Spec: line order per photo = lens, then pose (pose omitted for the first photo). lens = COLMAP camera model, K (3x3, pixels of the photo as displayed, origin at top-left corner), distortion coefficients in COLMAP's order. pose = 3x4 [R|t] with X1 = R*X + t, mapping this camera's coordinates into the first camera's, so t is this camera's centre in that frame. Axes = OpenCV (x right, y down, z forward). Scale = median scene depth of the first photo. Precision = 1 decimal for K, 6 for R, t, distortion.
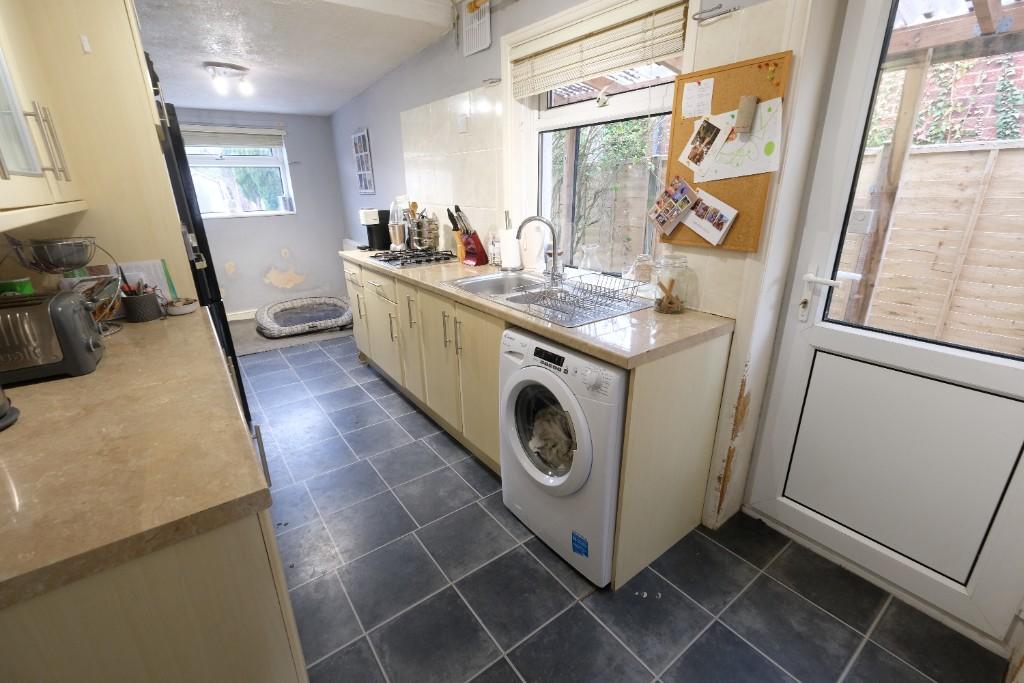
lens RADIAL K [[447.8, 0, 513.0], [0, 447.8, 335.7], [0, 0, 1]] dist [0.000839, -0.000054]
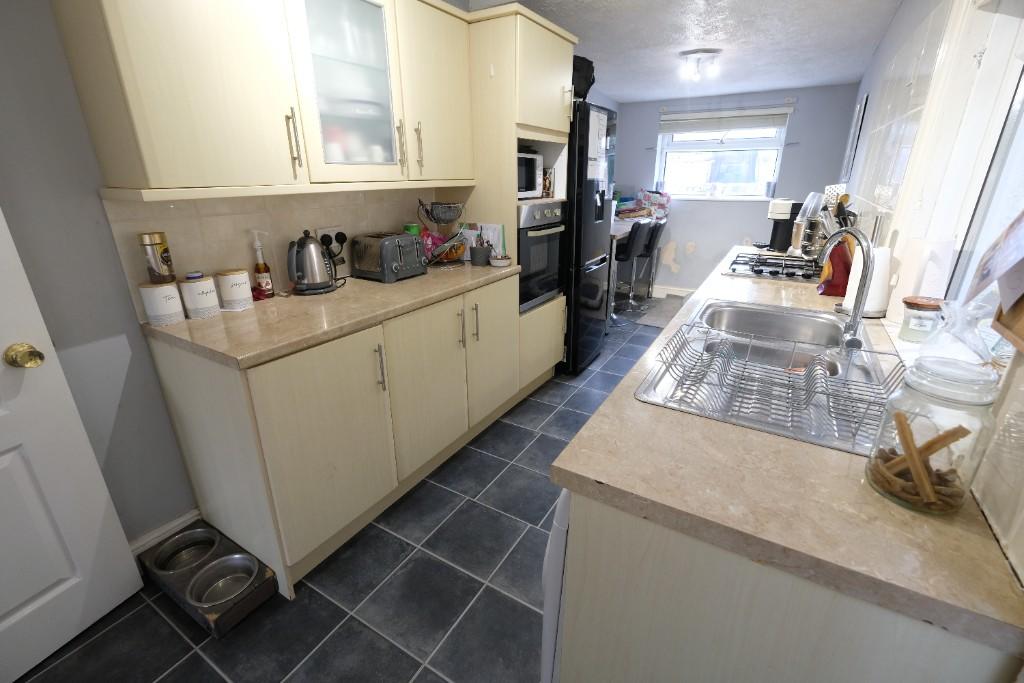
lens RADIAL K [[447.8, 0, 513.0], [0, 447.8, 335.7], [0, 0, 1]] dist [0.000839, -0.000054]
pose [[0.379676, 0.328127, -0.864973, 0.290925], [-0.298574, 0.928414, 0.221136, -0.095530], [0.875614, 0.174298, 0.450467, 0.269784]]
